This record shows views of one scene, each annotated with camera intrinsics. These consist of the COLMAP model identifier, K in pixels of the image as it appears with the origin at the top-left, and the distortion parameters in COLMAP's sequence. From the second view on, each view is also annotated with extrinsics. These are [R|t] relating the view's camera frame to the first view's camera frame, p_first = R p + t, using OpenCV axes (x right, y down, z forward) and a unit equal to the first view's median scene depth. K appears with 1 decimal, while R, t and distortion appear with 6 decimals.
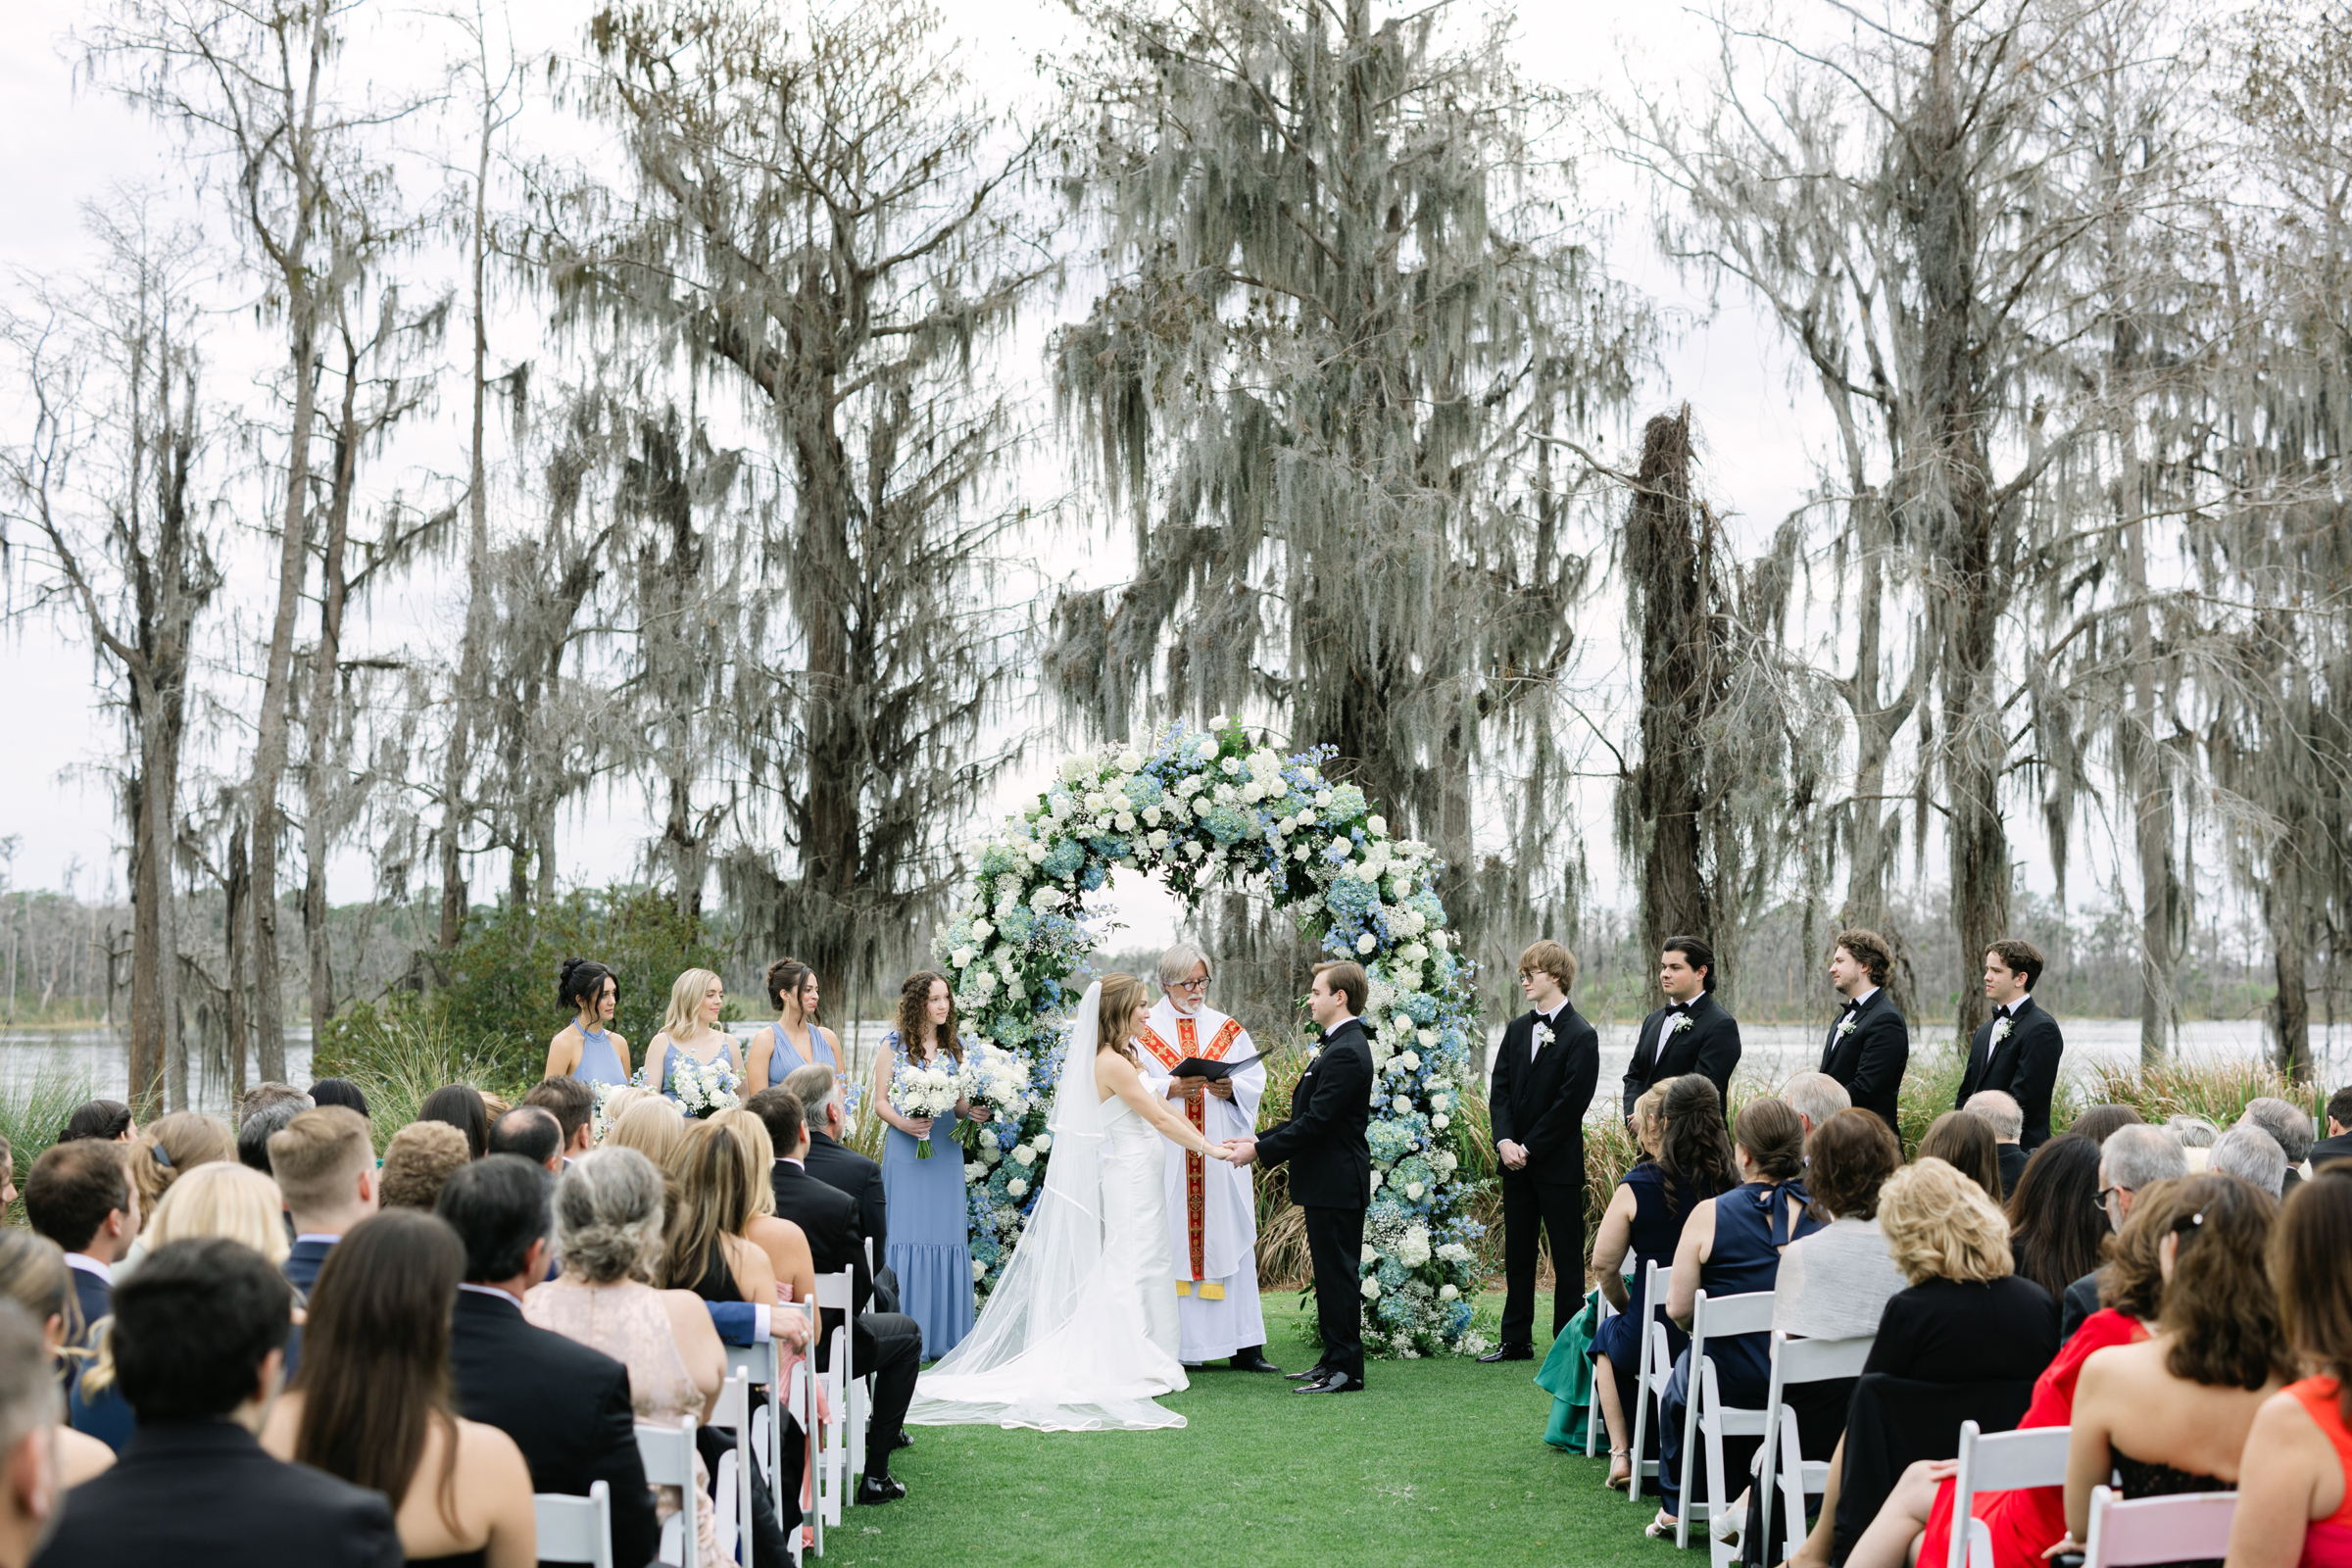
lens RADIAL K [[3274.1, 0, 1185.8], [0, 3274.1, 773.7], [0, 0, 1]] dist [0.064260, 0.000000]
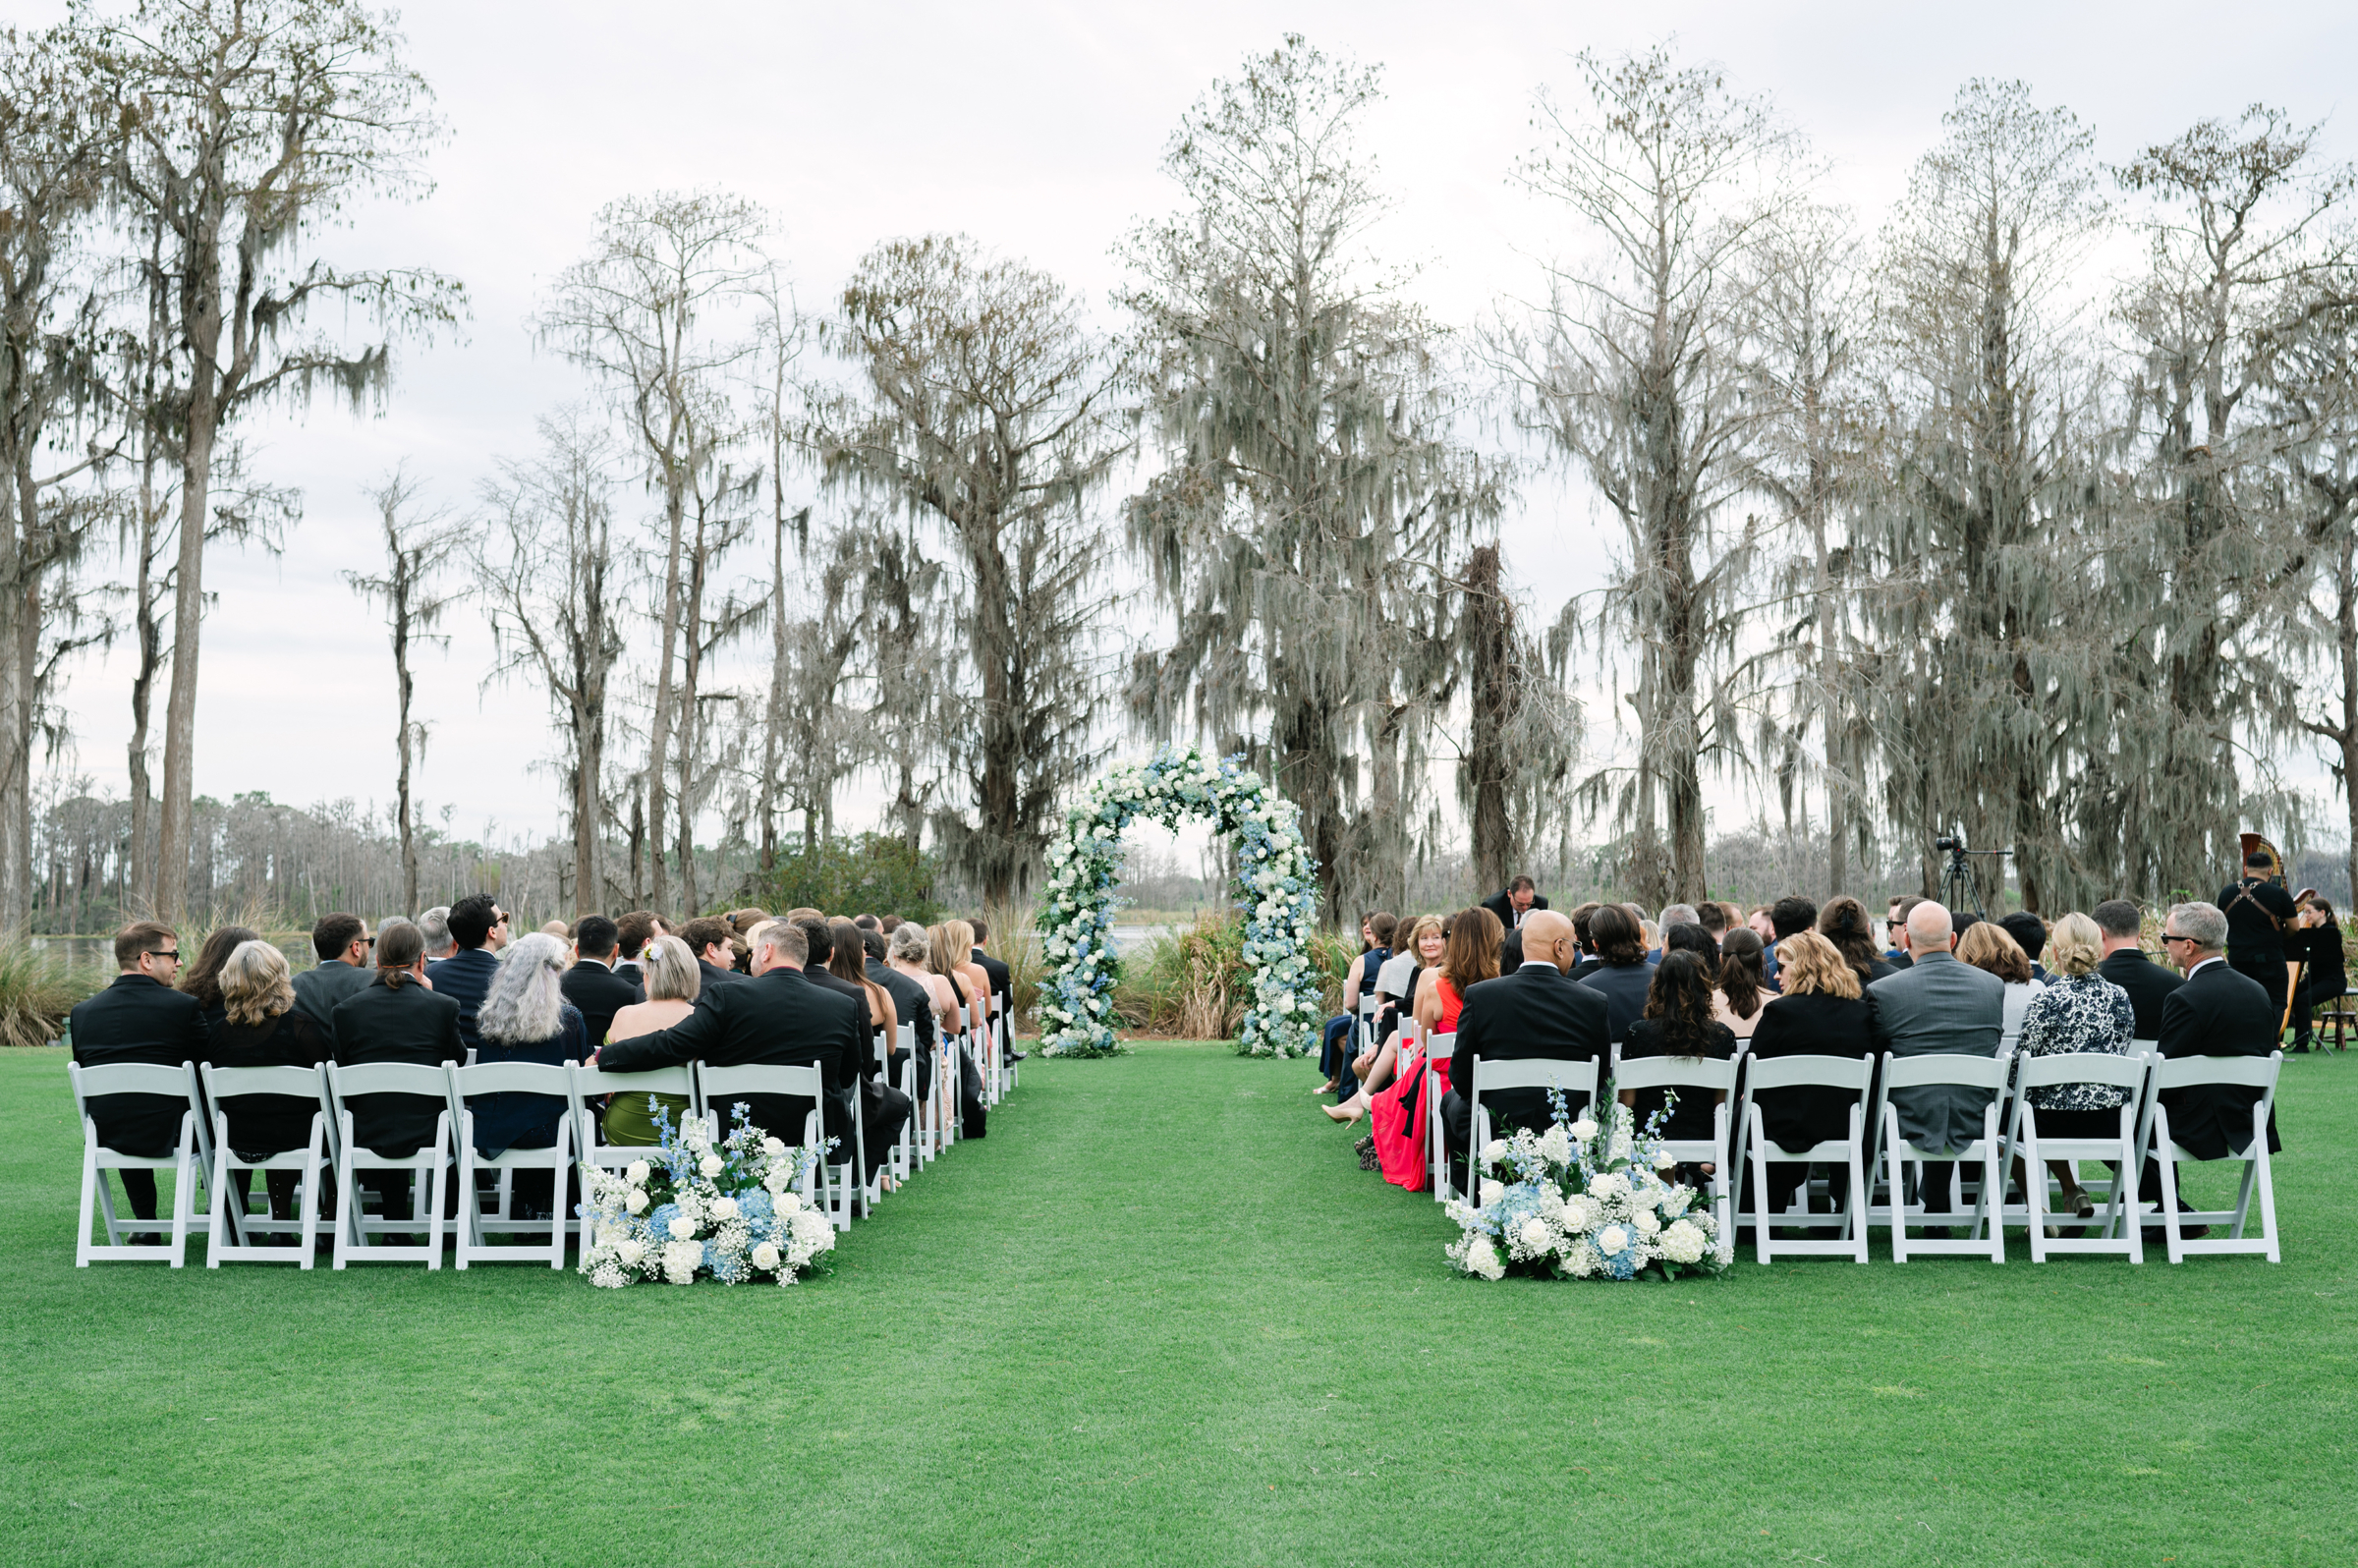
lens RADIAL K [[2335.4, 0, 1171.2], [0, 2335.4, 794.3], [0, 0, 1]] dist [0.034548, 0.000000]
pose [[0.999250, -0.012526, -0.036642, 0.019933], [0.013206, 0.999744, 0.018372, -0.003983], [0.036402, -0.018842, 0.999160, -0.158645]]
